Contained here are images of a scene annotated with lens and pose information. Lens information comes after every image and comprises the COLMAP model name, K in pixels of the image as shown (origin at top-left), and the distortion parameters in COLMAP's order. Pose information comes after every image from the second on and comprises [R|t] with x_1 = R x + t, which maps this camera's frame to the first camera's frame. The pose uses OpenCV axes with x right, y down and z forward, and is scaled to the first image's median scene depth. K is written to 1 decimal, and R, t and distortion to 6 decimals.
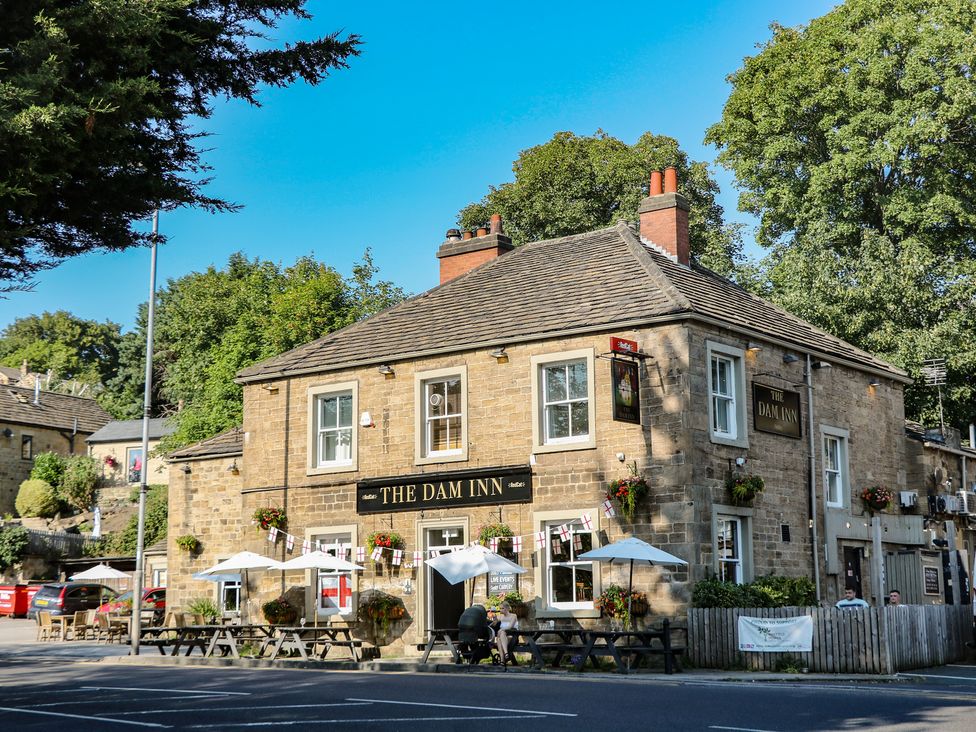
lens RADIAL K [[1424.1, 0, 488.0], [0, 1424.1, 366.0], [0, 0, 1]] dist [0.033593, 0.139723]
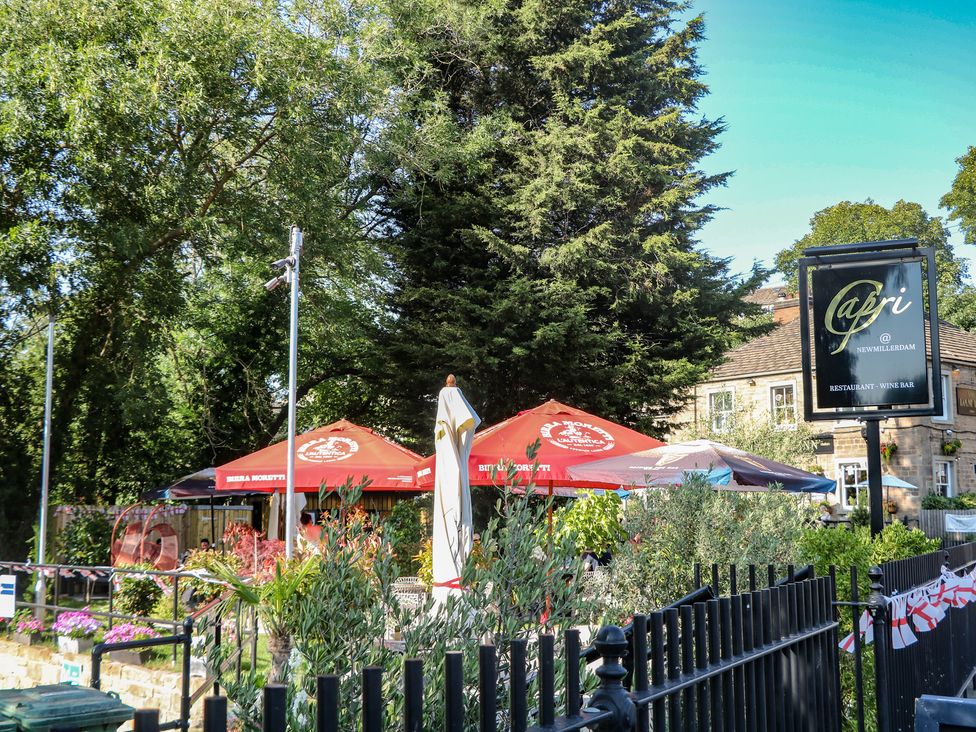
lens RADIAL K [[1424.1, 0, 488.0], [0, 1424.1, 366.0], [0, 0, 1]] dist [0.033593, 0.139723]
pose [[0.983255, -0.016084, -0.181522, -0.074651], [0.030124, 0.996739, 0.074858, -0.176182], [0.179726, -0.079072, 0.980534, -0.932973]]
